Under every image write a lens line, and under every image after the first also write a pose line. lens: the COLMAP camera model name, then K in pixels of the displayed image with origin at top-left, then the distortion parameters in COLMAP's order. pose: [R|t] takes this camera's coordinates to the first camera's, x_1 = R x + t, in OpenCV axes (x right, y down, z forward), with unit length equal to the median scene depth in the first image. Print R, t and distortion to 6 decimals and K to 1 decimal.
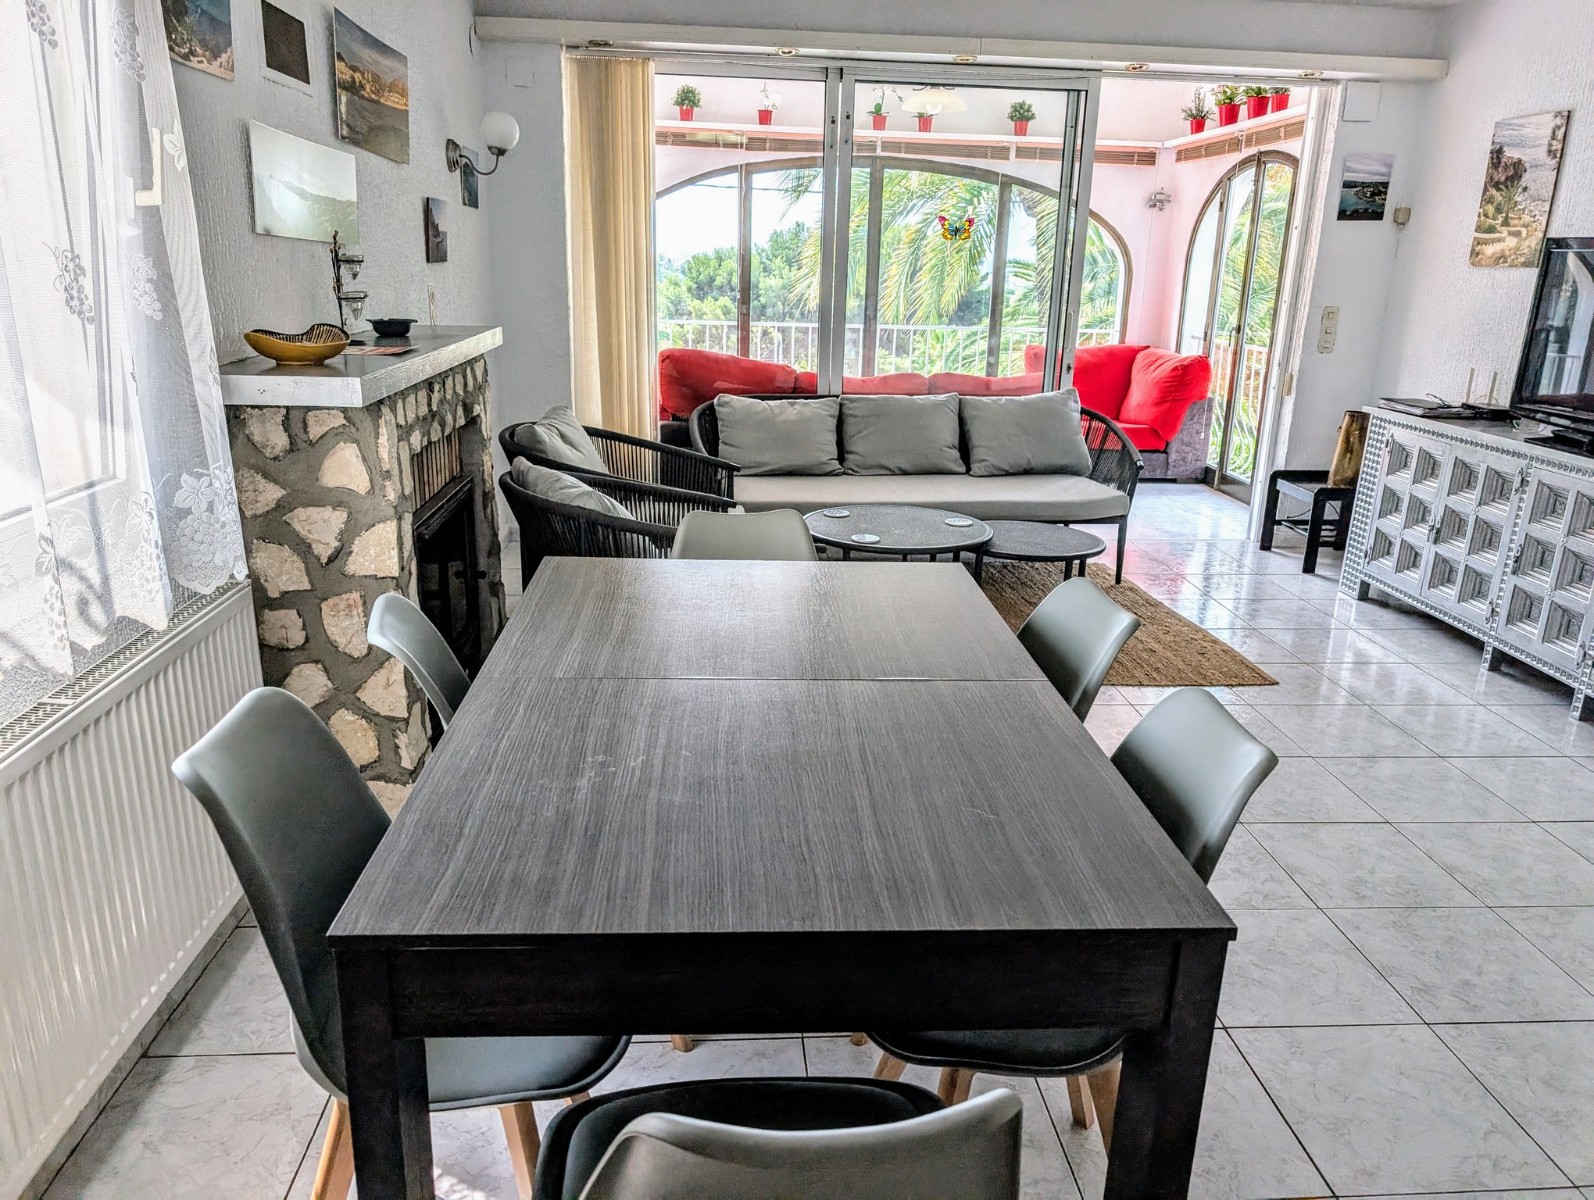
lens RADIAL K [[1148.7, 0, 813.4], [0, 1148.7, 602.0], [0, 0, 1]] dist [0.036157, -0.045722]
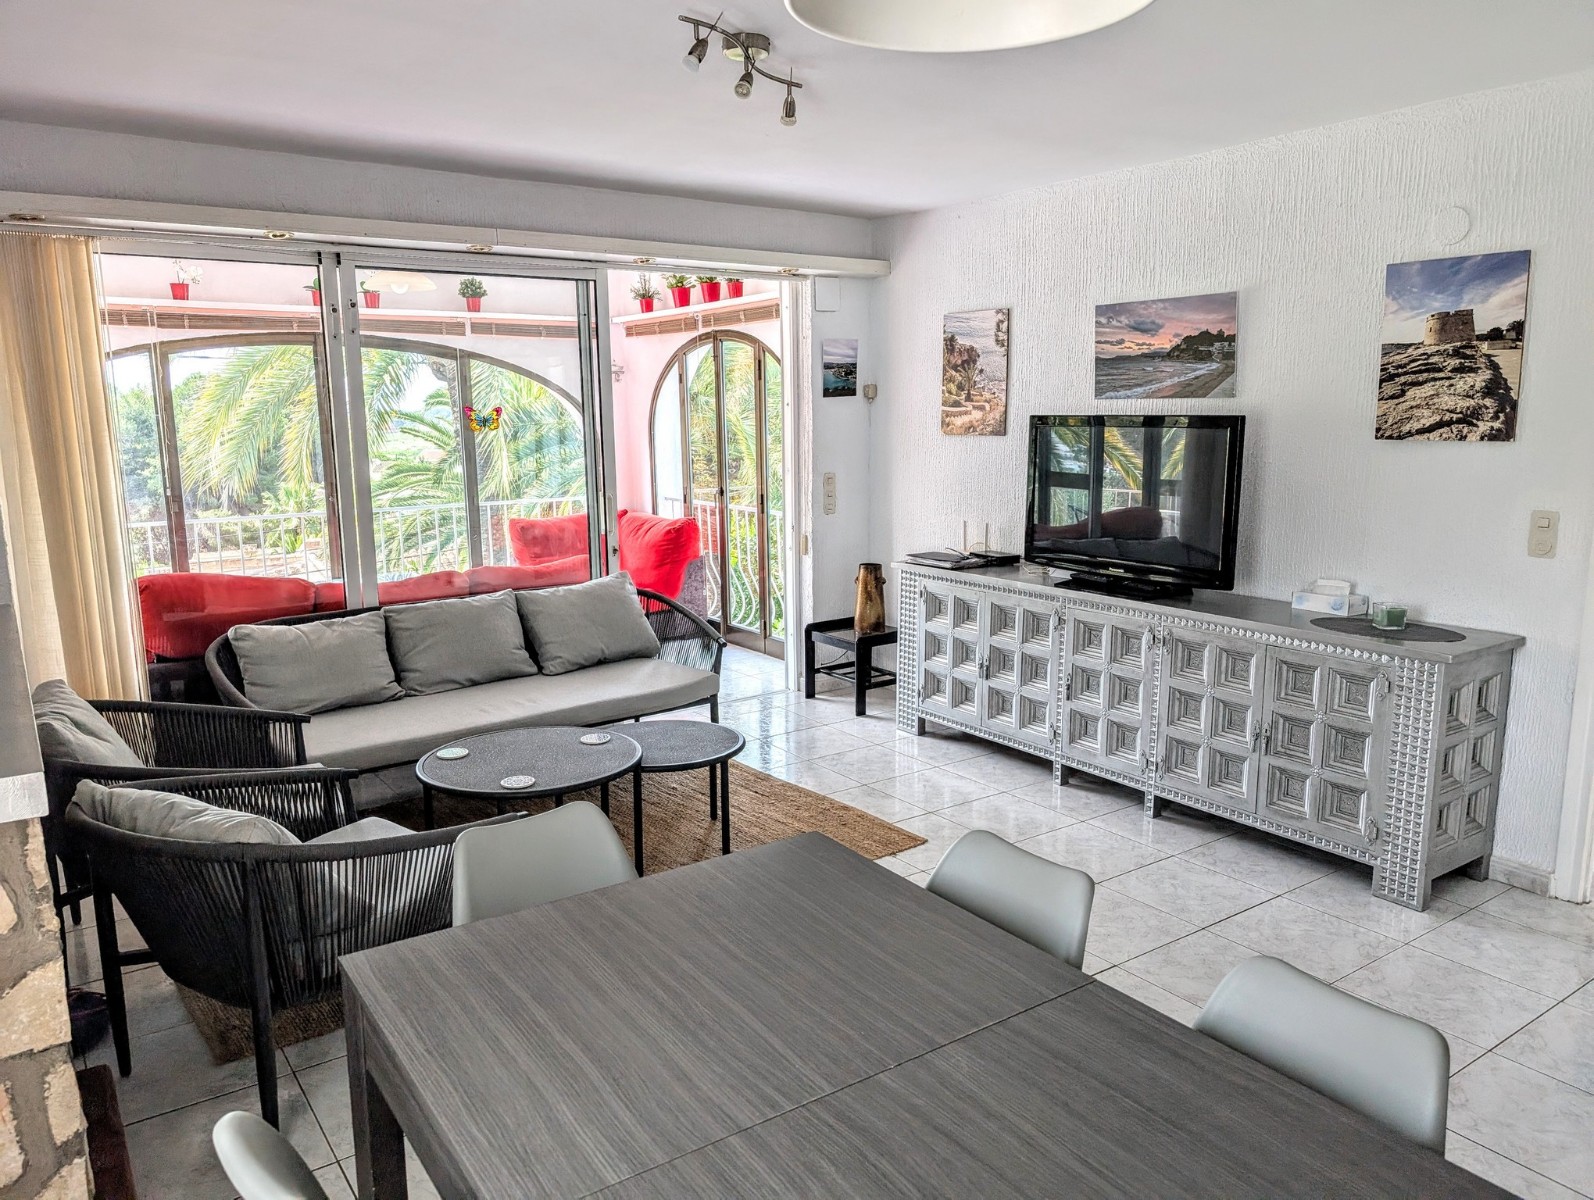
lens RADIAL K [[1140.5, 0, 797.0], [0, 1140.5, 600.0], [0, 0, 1]] dist [0.059674, -0.120309]
pose [[0.860079, -0.122126, 0.495327, -0.146971], [0.179547, 0.981268, -0.069825, -0.072981], [-0.477521, 0.148989, 0.865896, 0.100434]]
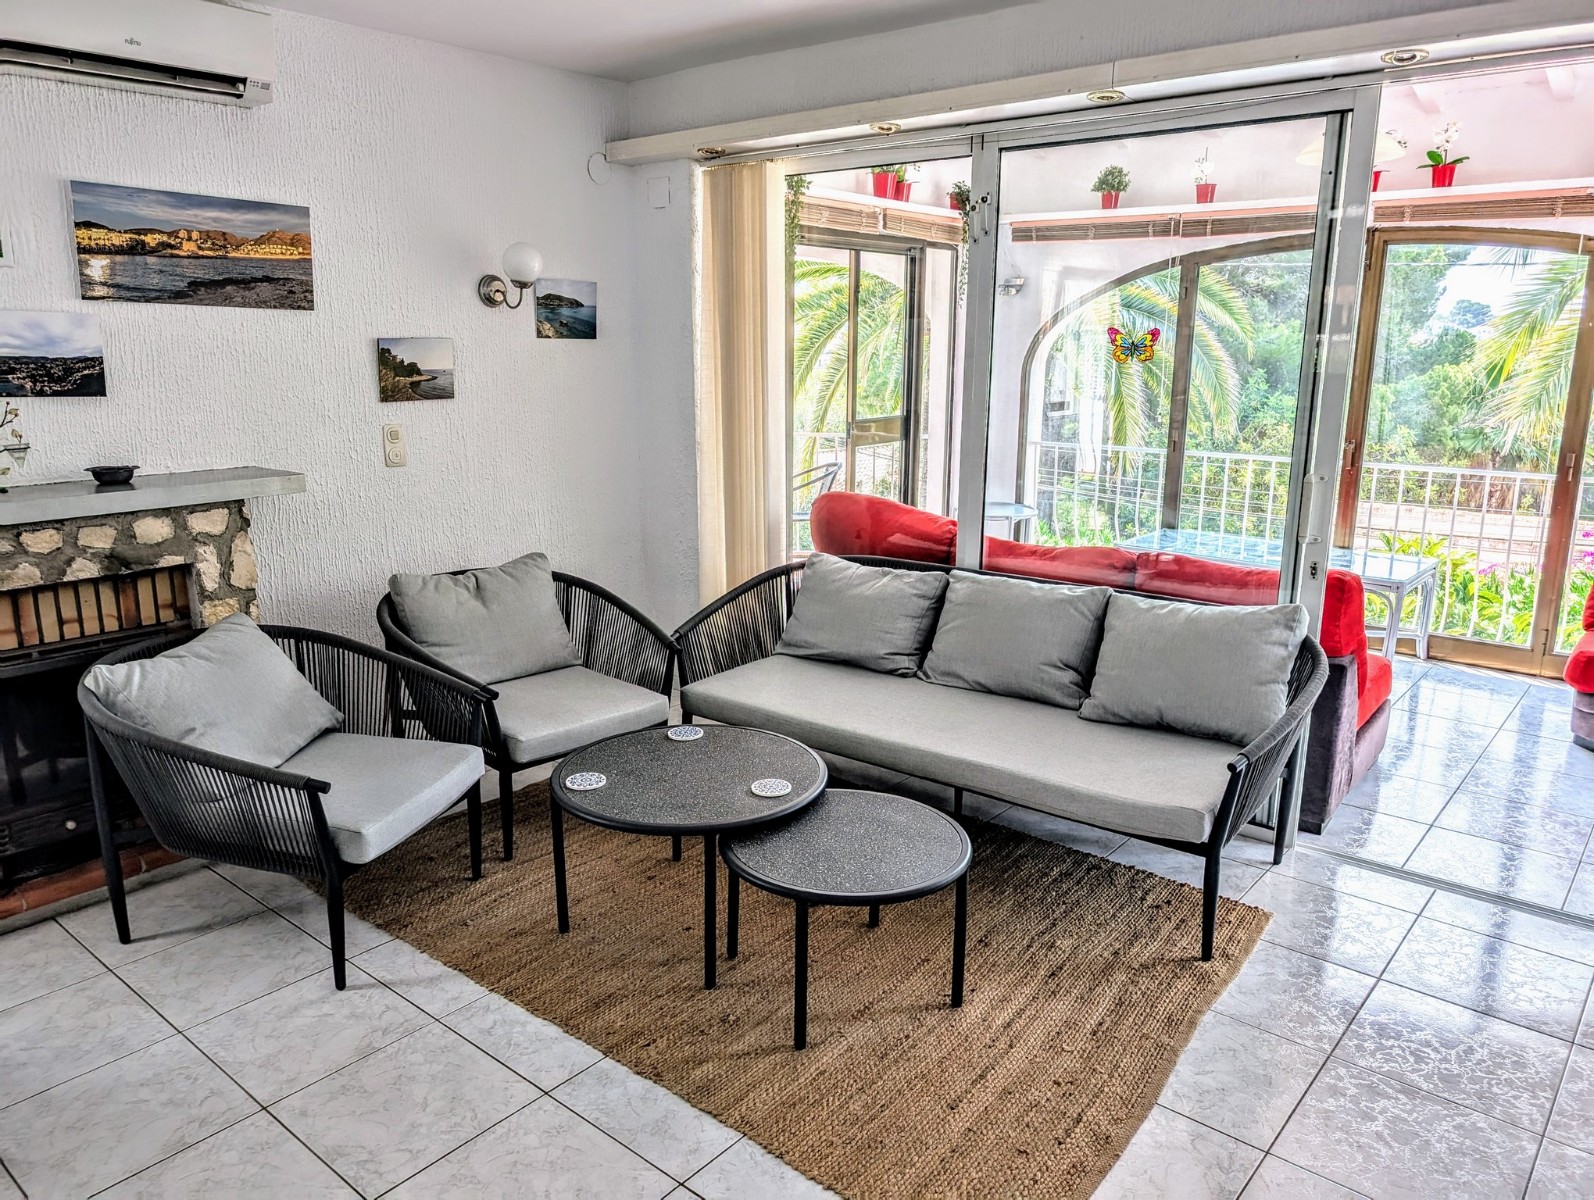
lens RADIAL K [[1153.0, 0, 786.2], [0, 1153.0, 599.4], [0, 0, 1]] dist [0.018019, -0.008839]
pose [[0.701628, 0.136136, -0.699417, 0.501898], [-0.188238, 0.982121, 0.002328, -0.153832], [0.687229, 0.130024, 0.714710, 0.434973]]
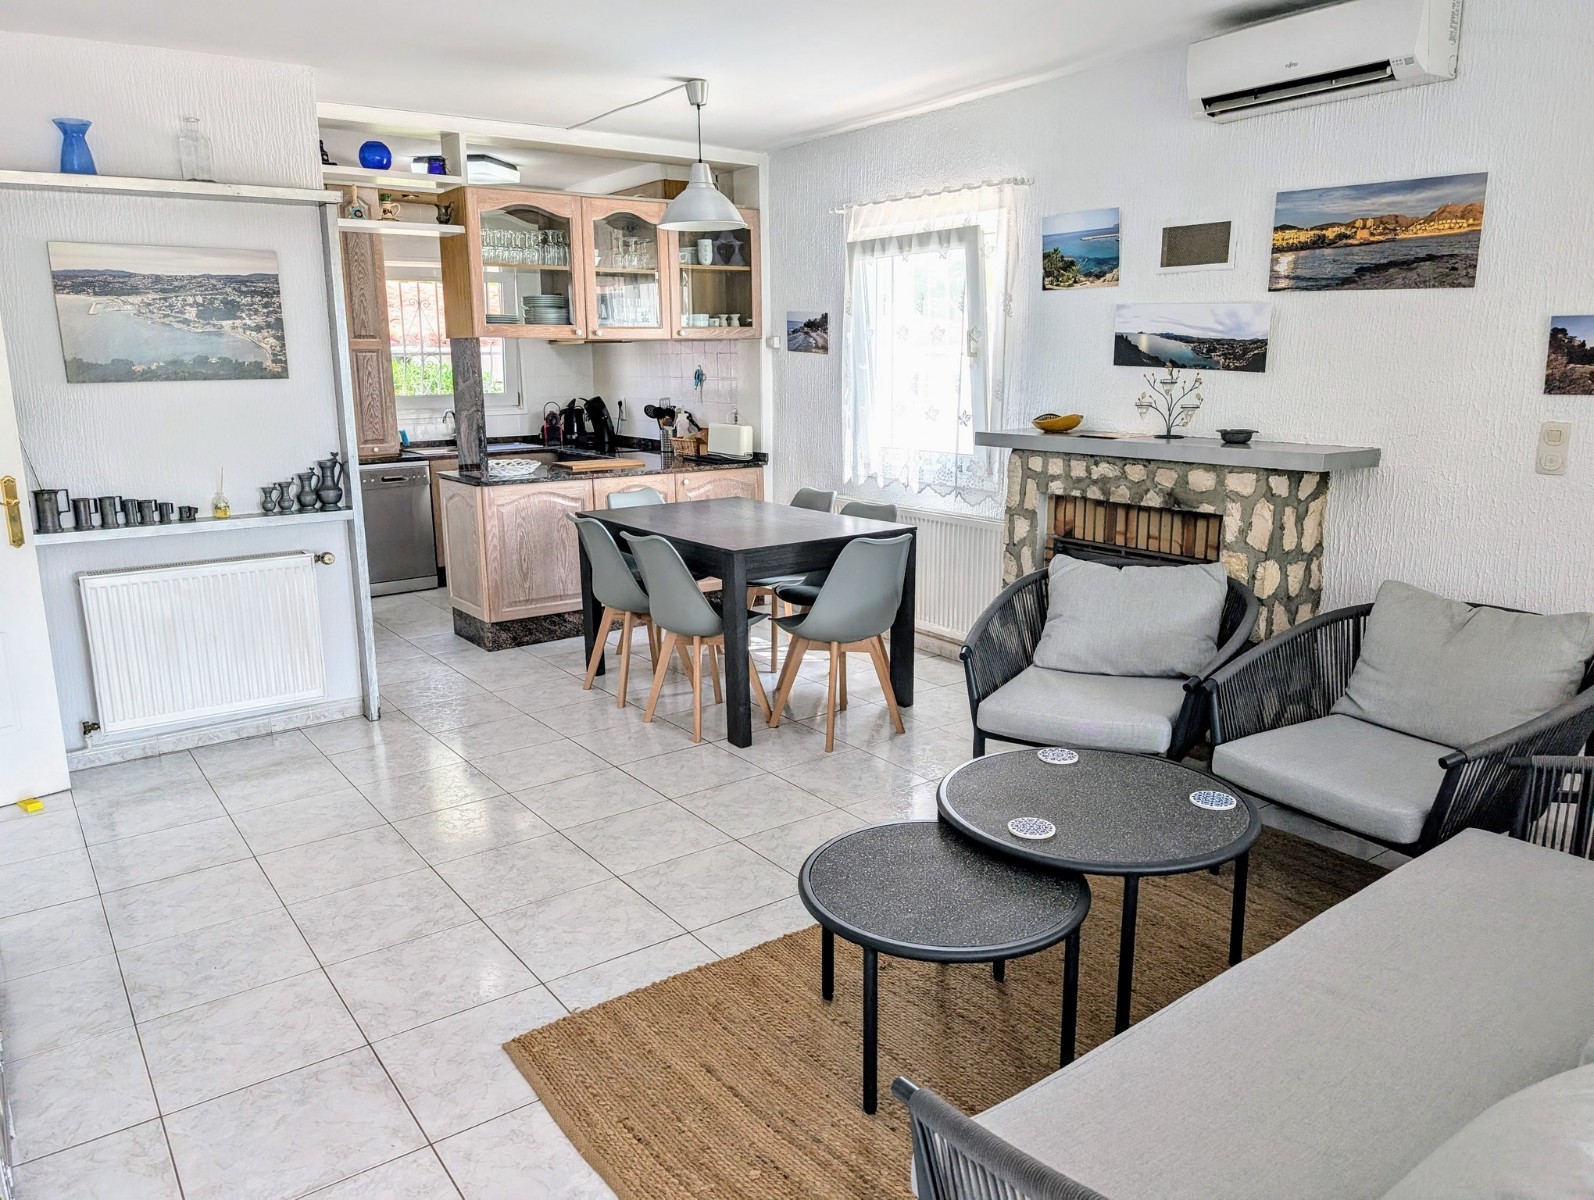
lens RADIAL K [[1153.0, 0, 786.2], [0, 1153.0, 599.4], [0, 0, 1]] dist [0.018019, -0.008839]
pose [[-0.860303, 0.085755, -0.502519, 0.442354], [-0.162695, 0.888015, 0.430070, -0.339135], [0.483125, 0.451748, -0.750009, 1.121019]]
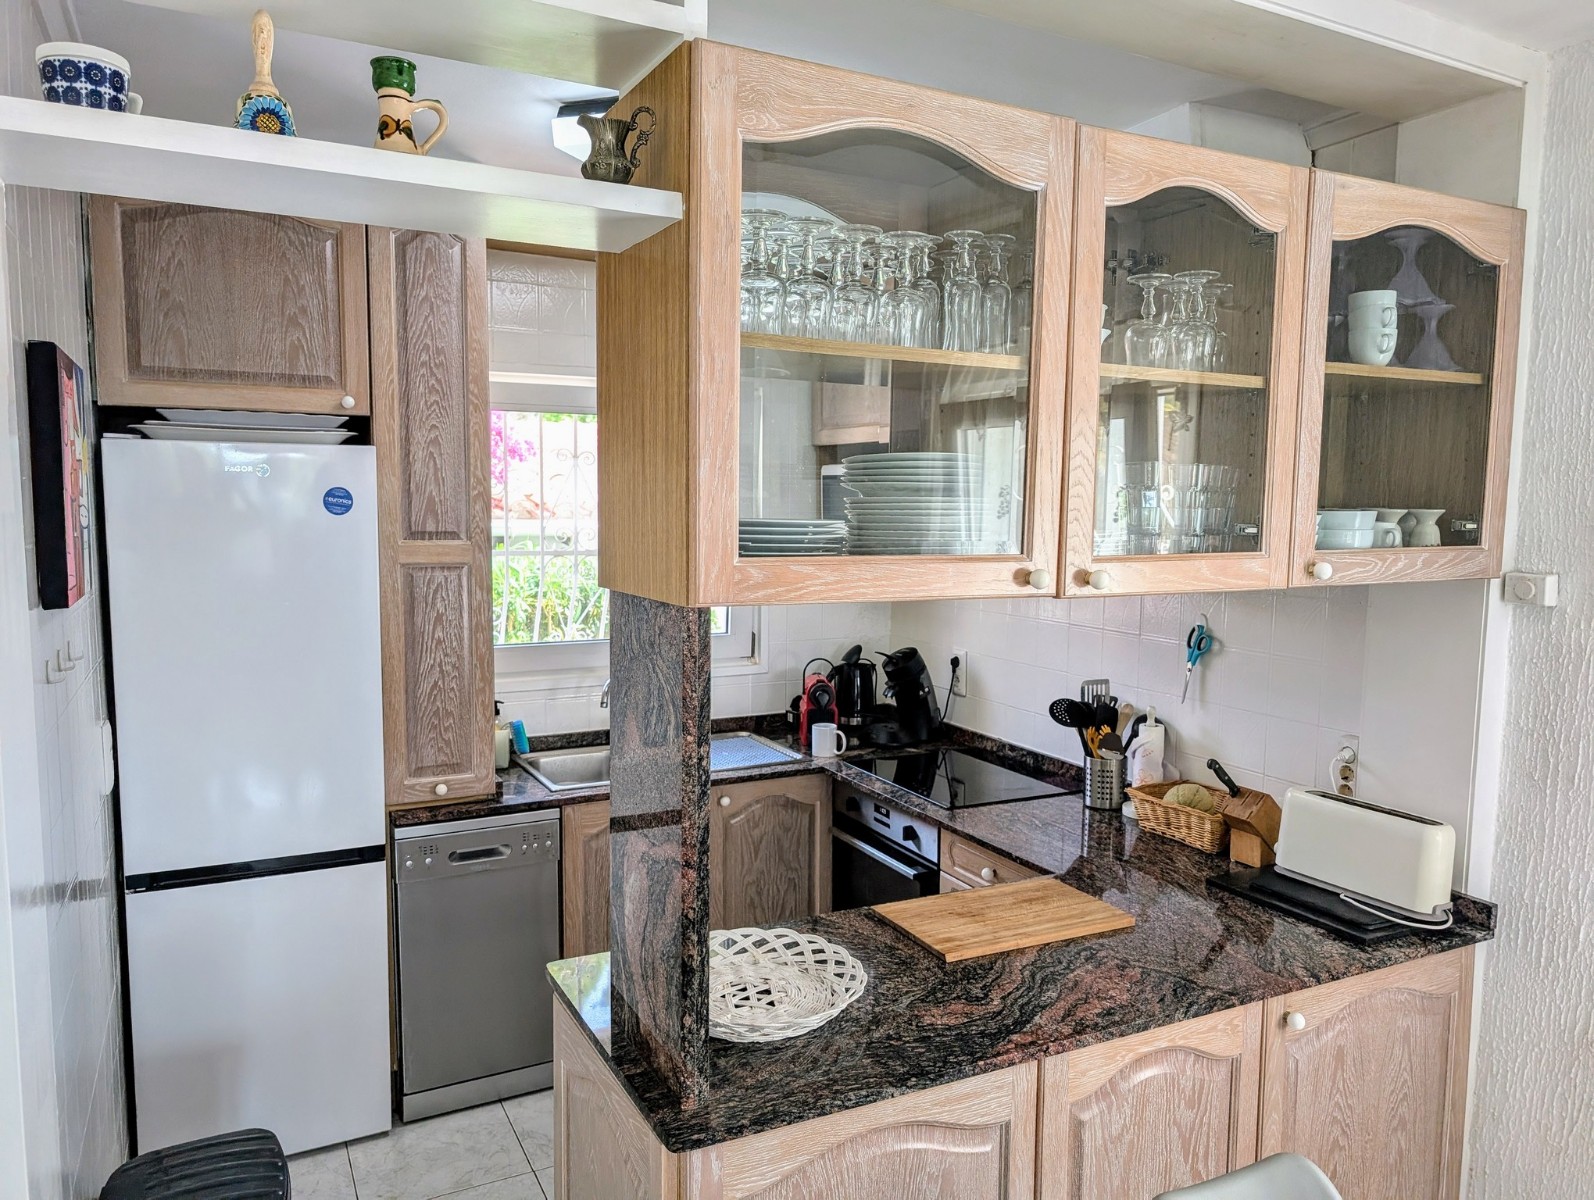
lens RADIAL K [[1124.4, 0, 784.4], [0, 1124.4, 609.9], [0, 0, 1]] dist [0.009088, -0.000367]
pose [[-0.926336, 0.000868, -0.376696, 0.215264], [-0.143351, 0.923947, 0.354645, -0.147980], [0.348355, 0.382520, -0.855761, 0.314204]]
